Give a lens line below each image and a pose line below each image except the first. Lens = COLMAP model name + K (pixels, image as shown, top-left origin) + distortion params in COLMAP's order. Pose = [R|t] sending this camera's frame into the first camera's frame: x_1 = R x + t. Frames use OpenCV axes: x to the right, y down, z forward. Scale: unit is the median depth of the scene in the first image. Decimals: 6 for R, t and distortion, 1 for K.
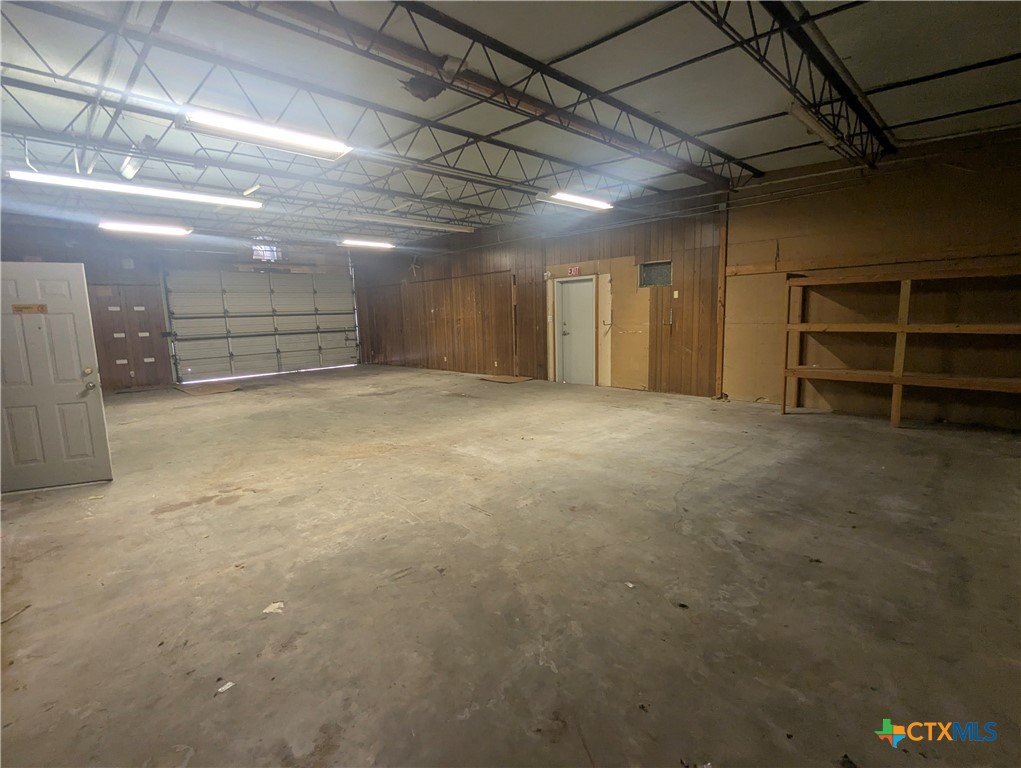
lens RADIAL K [[502.5, 0, 510.5], [0, 502.5, 384.0], [0, 0, 1]] dist [0.000894, 0.000448]
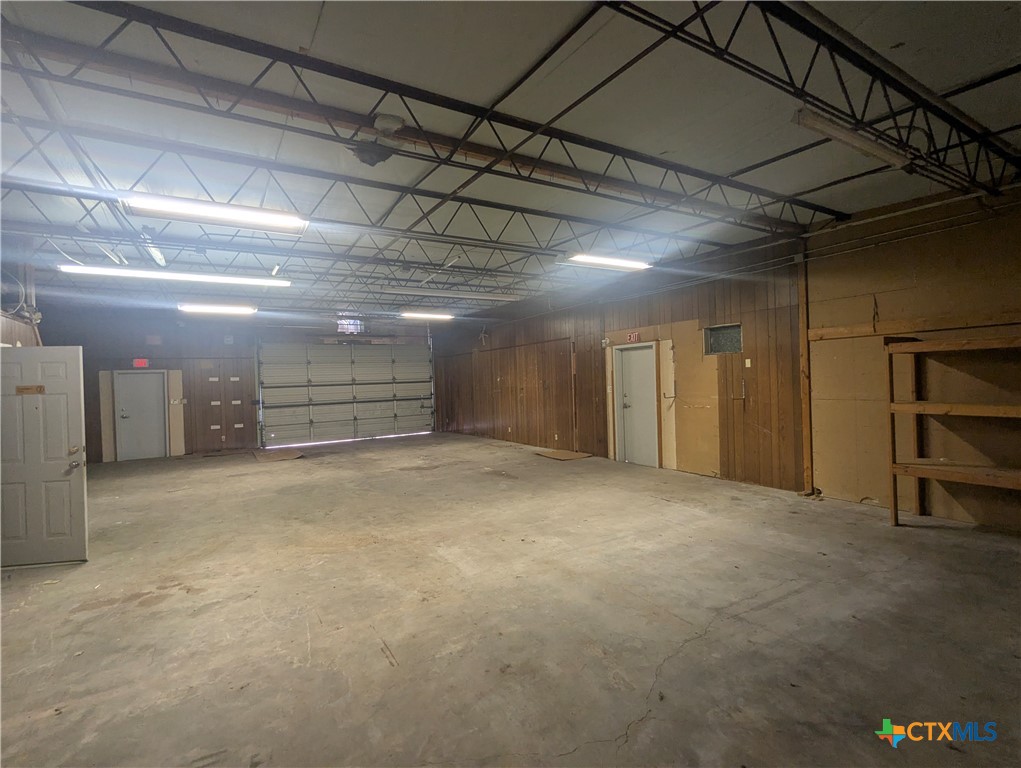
lens RADIAL K [[496.8, 0, 509.4], [0, 496.8, 378.4], [0, 0, 1]] dist [0.000402, 0.000331]
pose [[0.971582, -0.002985, -0.236684, 0.201739], [-0.028810, 0.990995, -0.130763, -0.049235], [0.234943, 0.133866, 0.962747, 0.171585]]
